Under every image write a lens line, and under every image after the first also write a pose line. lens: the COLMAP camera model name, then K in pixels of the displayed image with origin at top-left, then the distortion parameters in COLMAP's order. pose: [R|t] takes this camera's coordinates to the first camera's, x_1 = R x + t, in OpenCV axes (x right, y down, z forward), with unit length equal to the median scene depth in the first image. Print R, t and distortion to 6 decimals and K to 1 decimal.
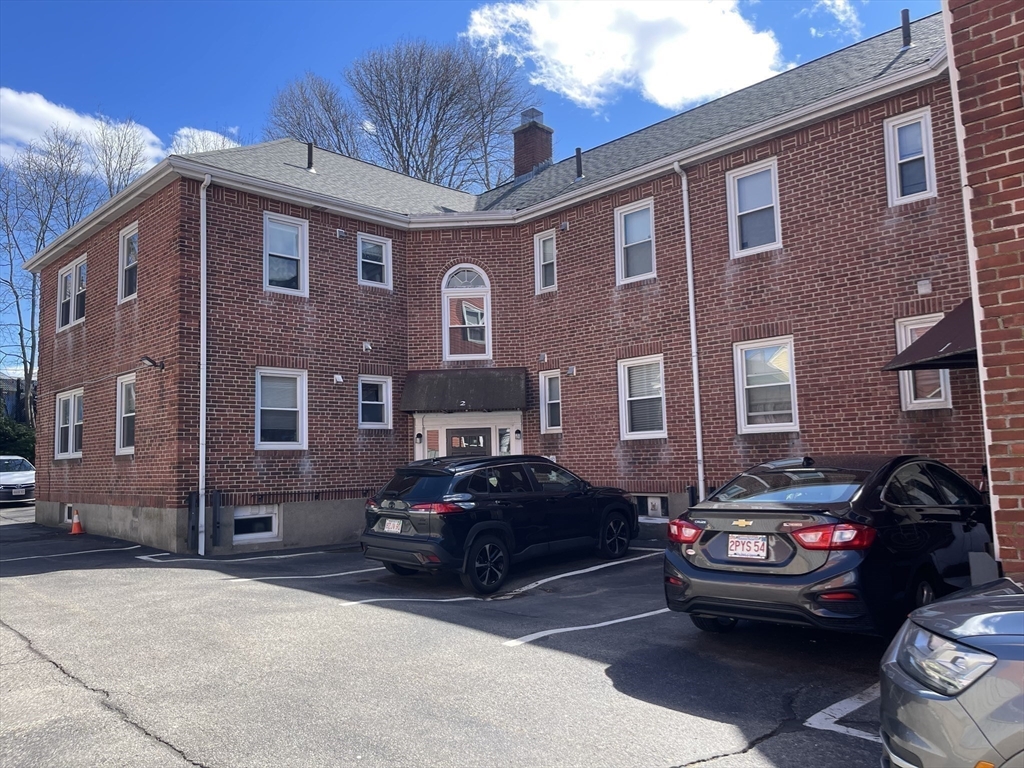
lens RADIAL K [[768.7, 0, 520.5], [0, 768.7, 368.5], [0, 0, 1]] dist [0.054600, -0.083725]
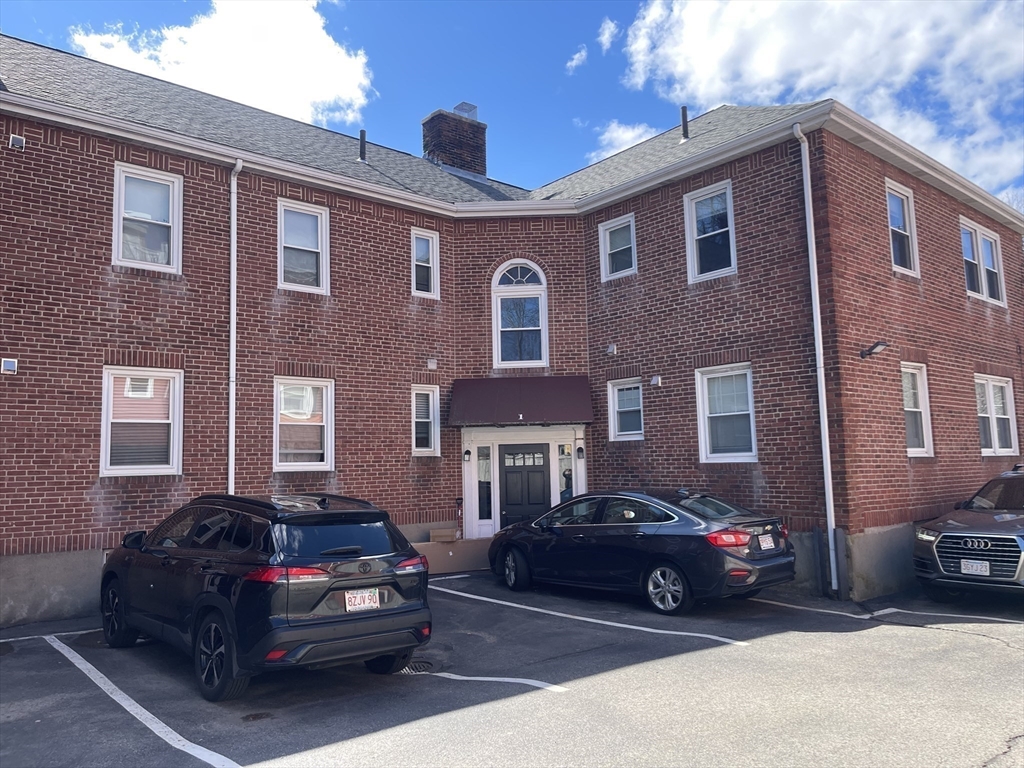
lens RADIAL K [[768.7, 0, 517.1], [0, 768.7, 387.6], [0, 0, 1]] dist [0.054600, -0.083725]
pose [[0.067192, 0.148960, 0.986558, -0.591496], [-0.081342, 0.986319, -0.143384, 0.086611], [-0.994419, -0.070614, 0.078389, 0.585224]]
